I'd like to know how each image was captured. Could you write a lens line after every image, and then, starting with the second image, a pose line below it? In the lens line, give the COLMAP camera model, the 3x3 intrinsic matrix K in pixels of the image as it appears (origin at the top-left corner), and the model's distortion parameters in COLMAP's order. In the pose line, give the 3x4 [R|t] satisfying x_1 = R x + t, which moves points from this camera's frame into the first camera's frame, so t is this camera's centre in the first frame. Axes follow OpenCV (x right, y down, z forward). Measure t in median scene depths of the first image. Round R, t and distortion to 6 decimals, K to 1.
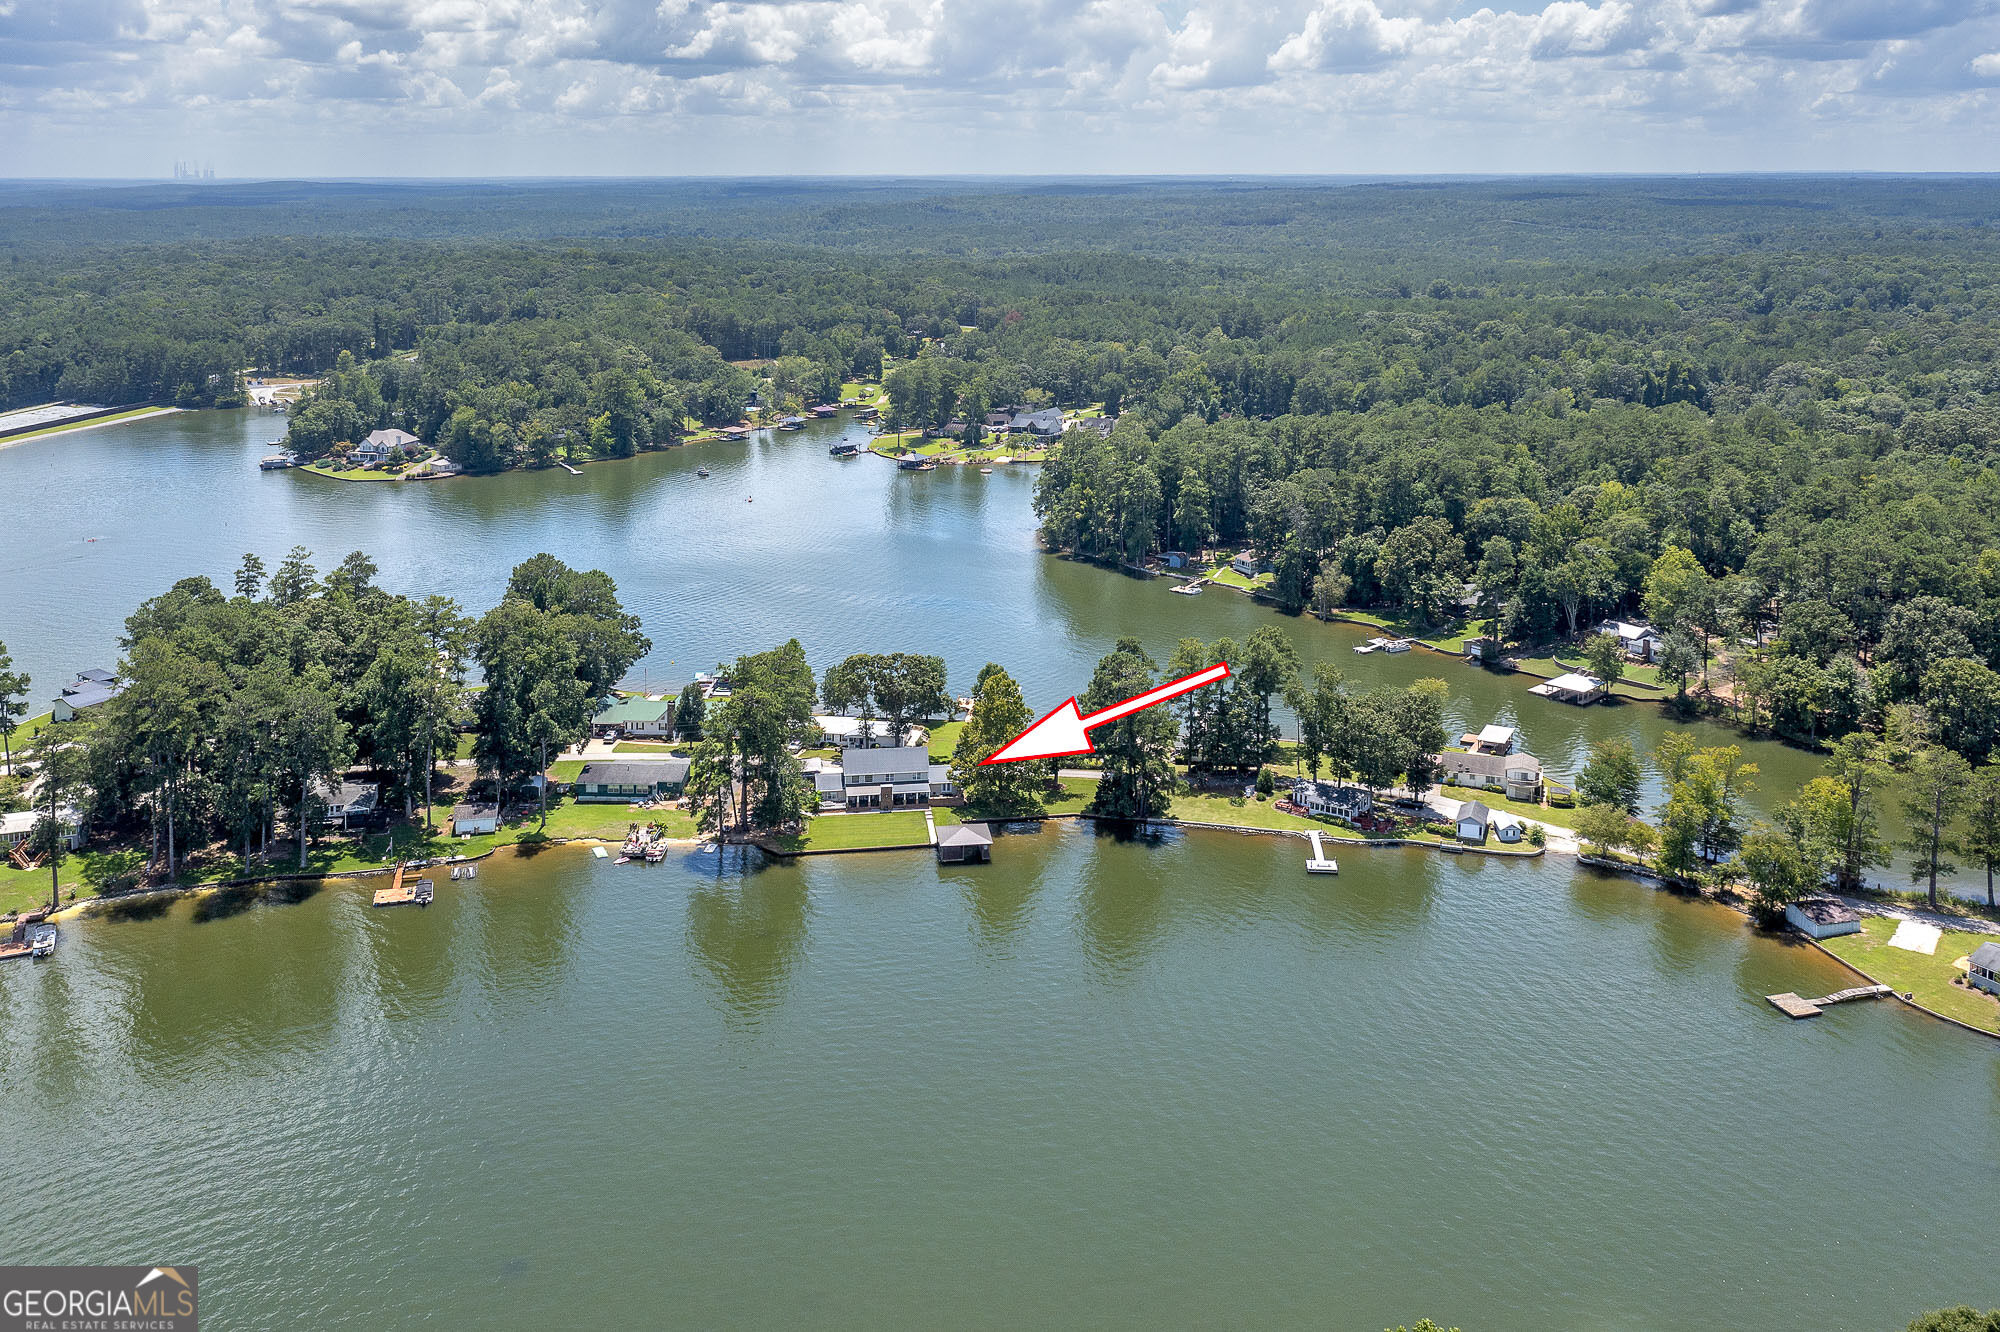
lens RADIAL K [[1613.7, 0, 997.9], [0, 1613.7, 663.5], [0, 0, 1]] dist [-0.000101, 0.004248]
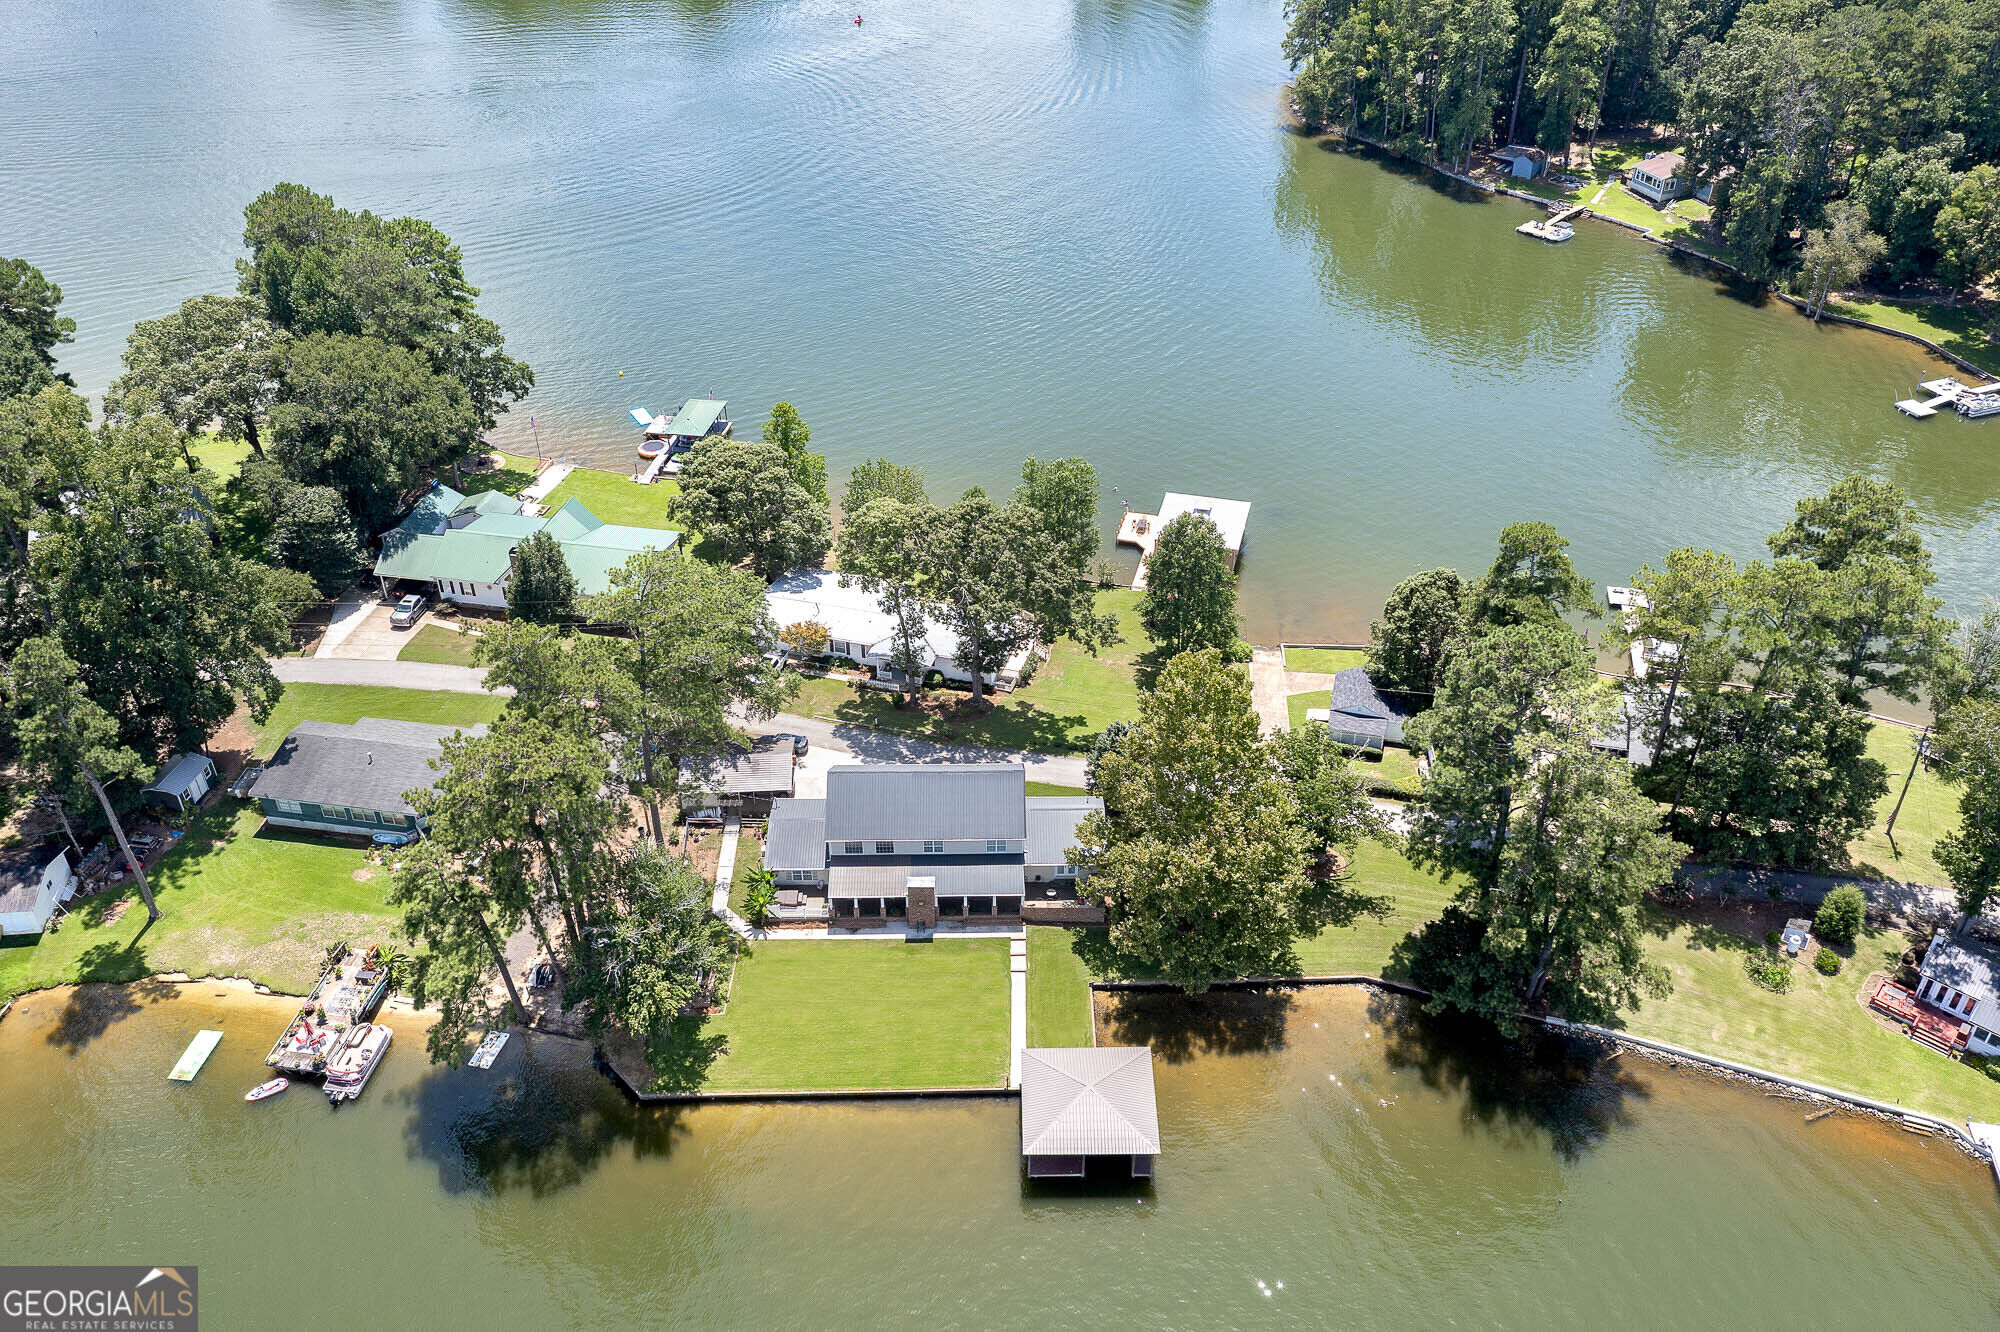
lens RADIAL K [[1613.7, 0, 1057.9], [0, 1613.7, 766.5], [0, 0, 1]] dist [-0.000101, 0.004248]
pose [[0.995634, 0.058946, -0.072370, -0.003098], [-0.029837, 0.935665, 0.351626, -0.068380], [0.088441, -0.347931, 0.933339, 0.413835]]
